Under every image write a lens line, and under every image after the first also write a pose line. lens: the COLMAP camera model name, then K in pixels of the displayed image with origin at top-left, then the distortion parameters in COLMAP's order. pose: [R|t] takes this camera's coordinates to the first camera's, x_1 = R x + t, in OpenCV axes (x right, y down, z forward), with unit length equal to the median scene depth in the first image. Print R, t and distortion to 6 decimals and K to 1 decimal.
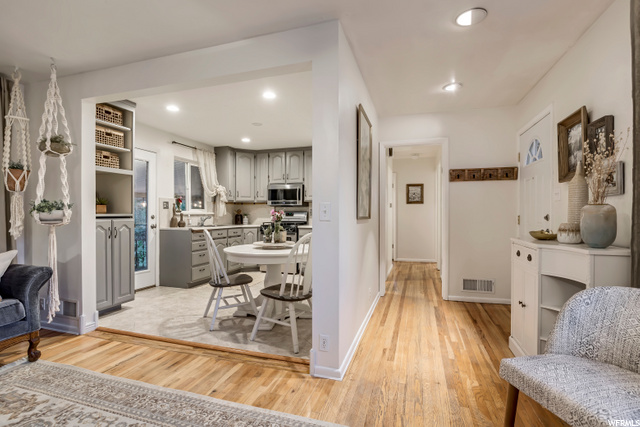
lens RADIAL K [[312.7, 0, 316.2], [0, 312.7, 215.0], [0, 0, 1]] dist [-0.025478, 0.008453]
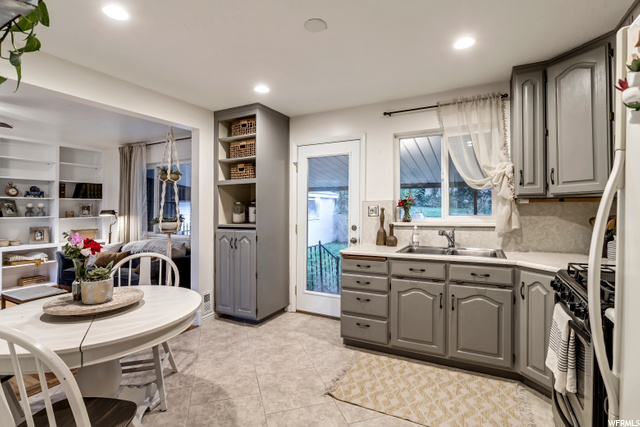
lens RADIAL K [[312.7, 0, 320.9], [0, 312.7, 202.4], [0, 0, 1]] dist [-0.025478, 0.008453]
pose [[-0.168389, -0.017153, -0.985571, 0.303102], [0.007629, 0.999796, -0.018704, -0.055120], [0.985691, -0.010668, -0.168224, 1.434923]]
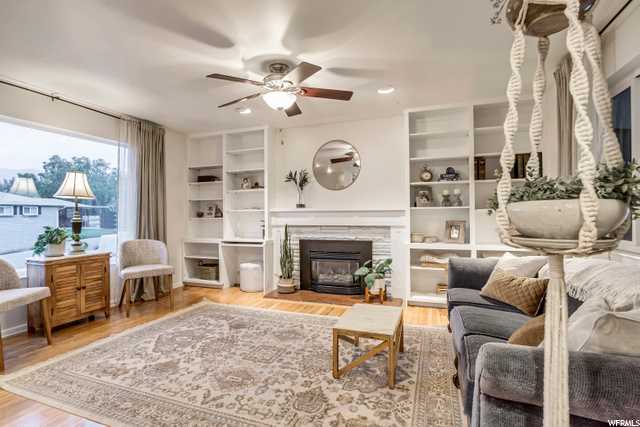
lens RADIAL K [[312.7, 0, 317.9], [0, 312.7, 210.9], [0, 0, 1]] dist [-0.025478, 0.008453]
pose [[-0.999084, 0.010651, 0.041436, -0.472904], [0.010272, 0.999904, -0.009341, -0.005422], [-0.041531, -0.008907, -0.999097, 0.994658]]
